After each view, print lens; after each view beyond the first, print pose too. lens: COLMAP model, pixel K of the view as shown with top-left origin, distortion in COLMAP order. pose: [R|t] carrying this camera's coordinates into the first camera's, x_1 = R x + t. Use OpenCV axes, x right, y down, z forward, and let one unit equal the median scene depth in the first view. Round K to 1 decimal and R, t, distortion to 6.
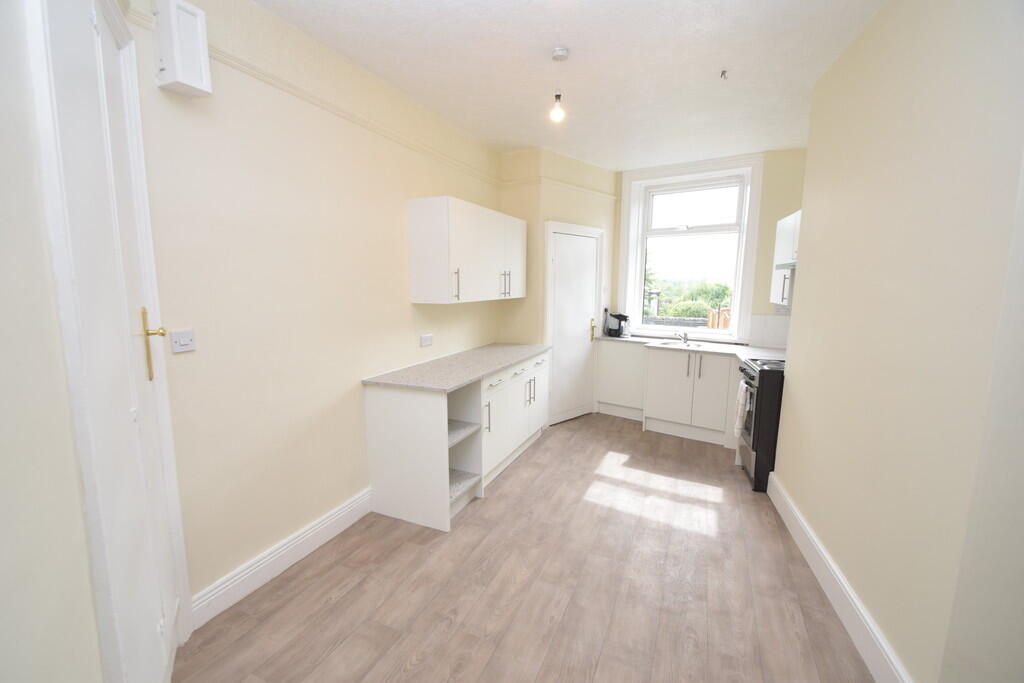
lens RADIAL K [[448.1, 0, 502.9], [0, 448.1, 346.5], [0, 0, 1]] dist [0.024840, -0.027482]
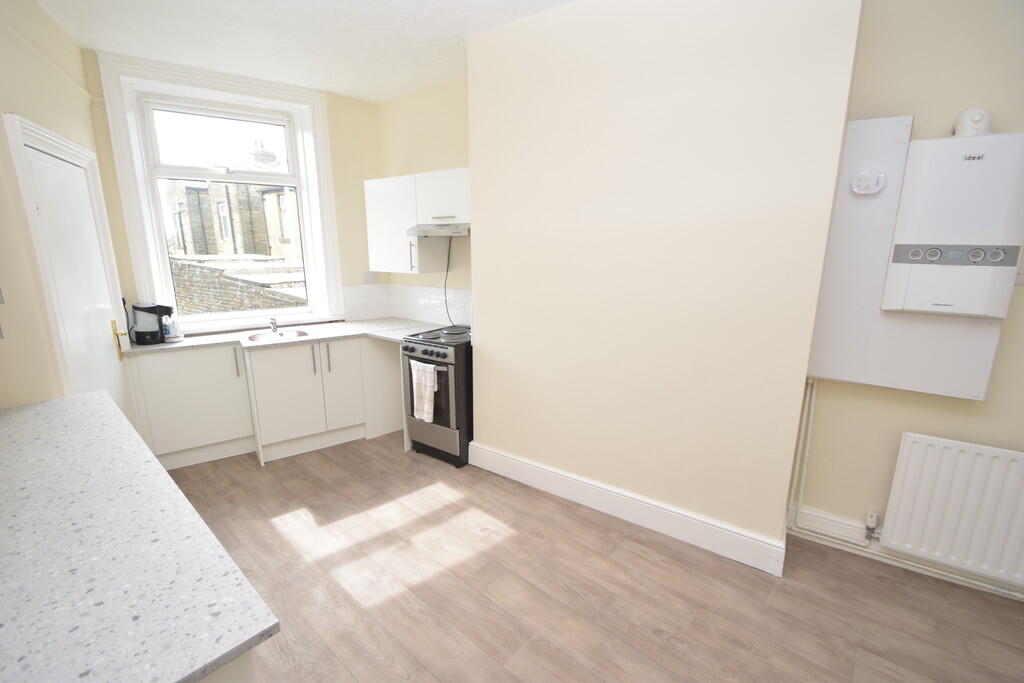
lens RADIAL K [[448.1, 0, 502.9], [0, 448.1, 346.5], [0, 0, 1]] dist [0.024840, -0.027482]
pose [[0.310017, -0.221918, 0.924469, -0.184740], [0.137865, 0.972592, 0.187237, -0.075840], [-0.940682, 0.069405, 0.332114, 0.414832]]
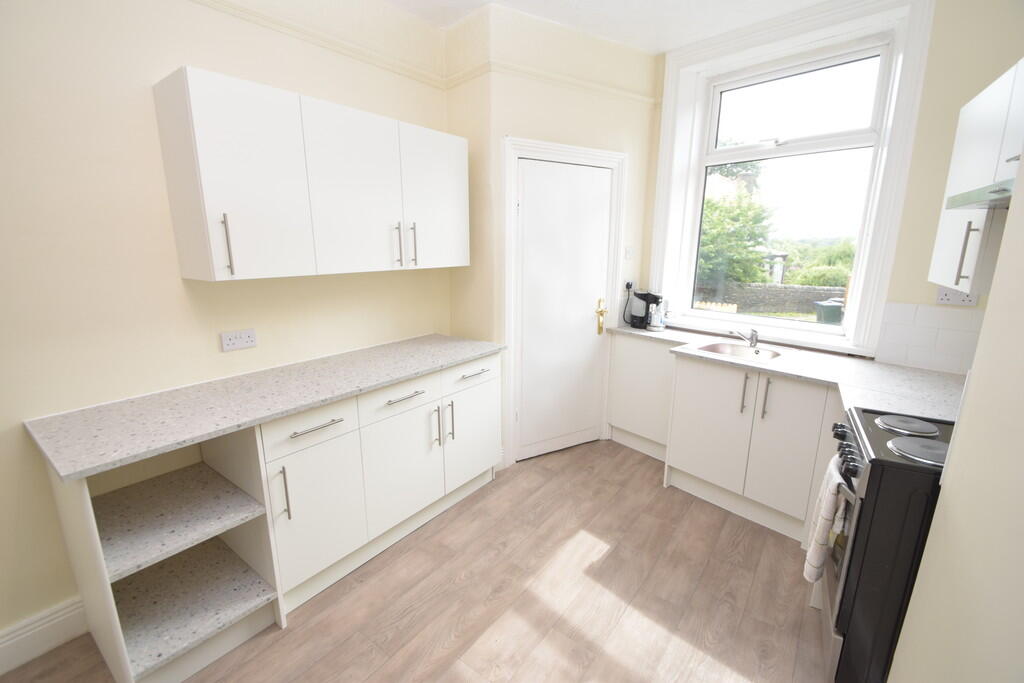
lens RADIAL K [[448.1, 0, 502.9], [0, 448.1, 346.5], [0, 0, 1]] dist [0.024840, -0.027482]
pose [[0.973093, 0.049409, -0.225051, 0.234046], [-0.030615, 0.995803, 0.086250, -0.051057], [0.228368, -0.077039, 0.970522, 0.380658]]
